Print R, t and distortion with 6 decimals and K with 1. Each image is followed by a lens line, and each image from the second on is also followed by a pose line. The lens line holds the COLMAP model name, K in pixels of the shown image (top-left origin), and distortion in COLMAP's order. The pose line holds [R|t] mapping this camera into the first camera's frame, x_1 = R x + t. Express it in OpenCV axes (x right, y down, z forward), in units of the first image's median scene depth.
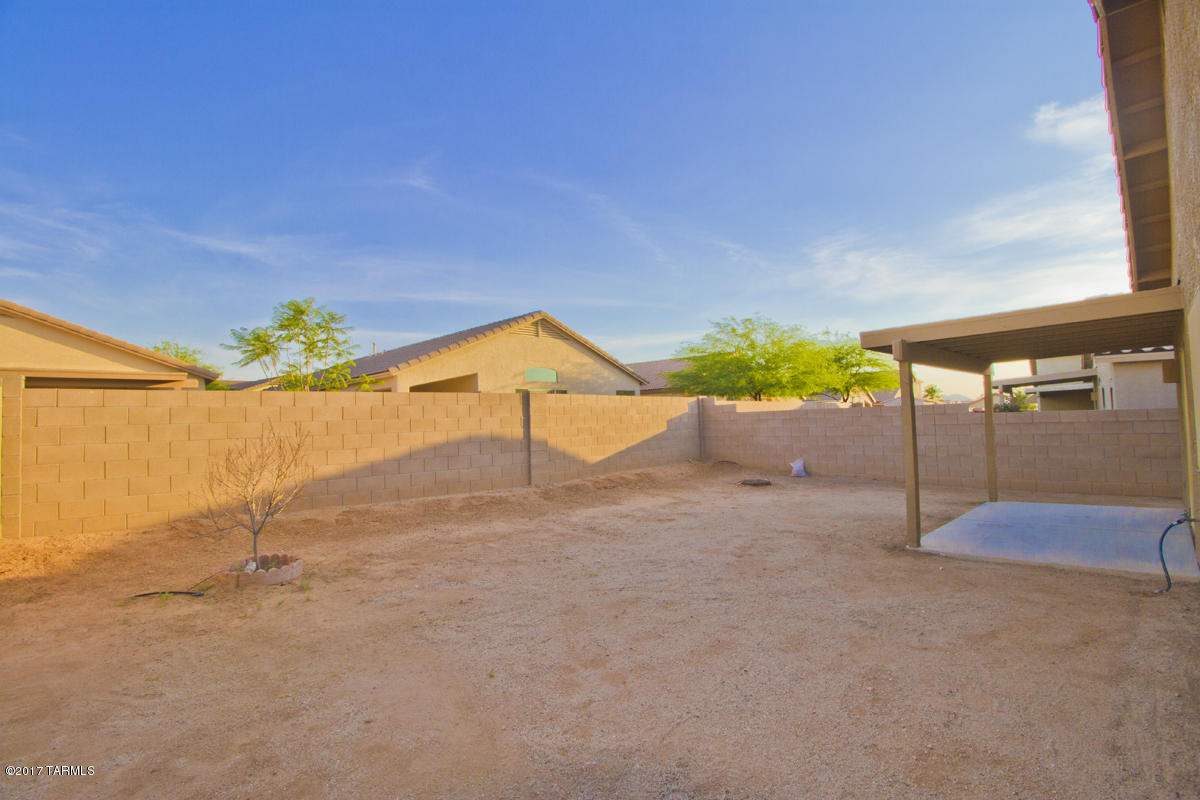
lens RADIAL K [[553.6, 0, 600.0], [0, 553.6, 400.0], [0, 0, 1]] dist [-0.001533, -0.000103]
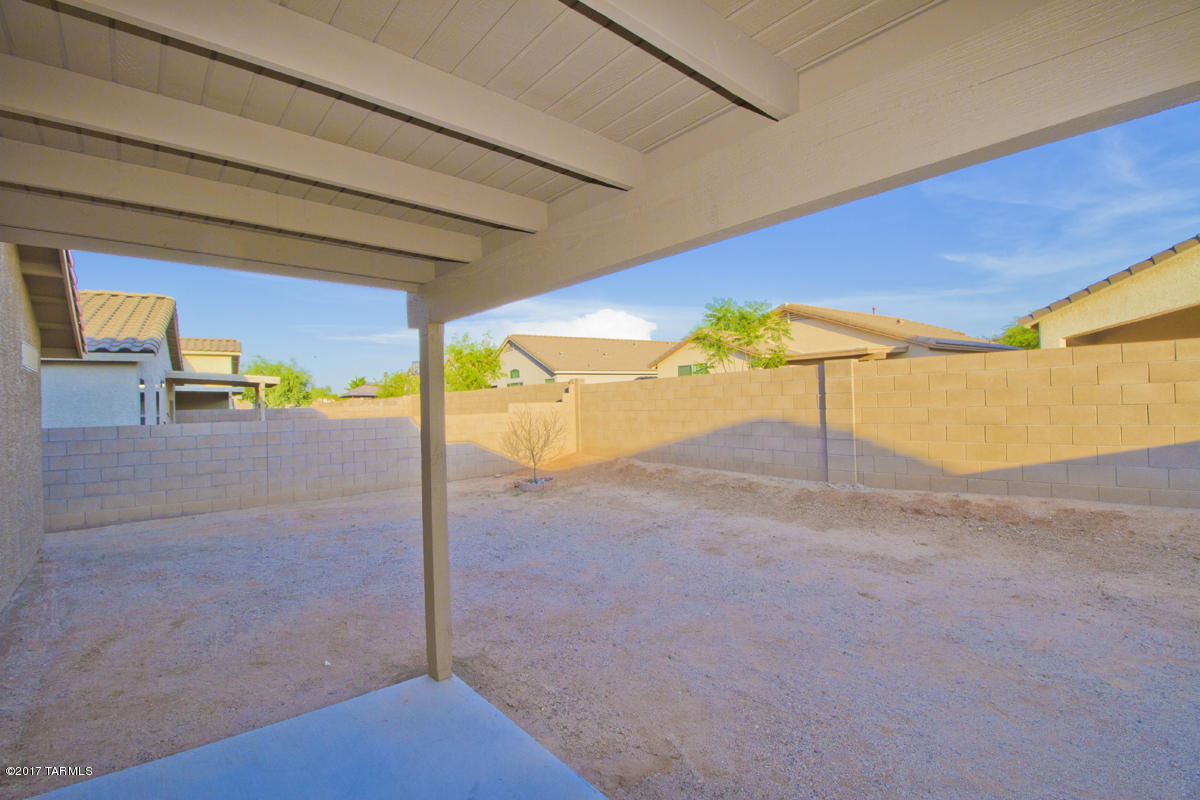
lens RADIAL K [[554.7, 0, 600.0], [0, 554.7, 400.0], [0, 0, 1]] dist [-0.020228, -0.000080]
pose [[-0.071106, 0.026289, -0.997122, 0.659407], [0.060120, 0.997948, 0.022024, 0.002905], [0.995655, -0.058381, -0.072540, 0.744693]]
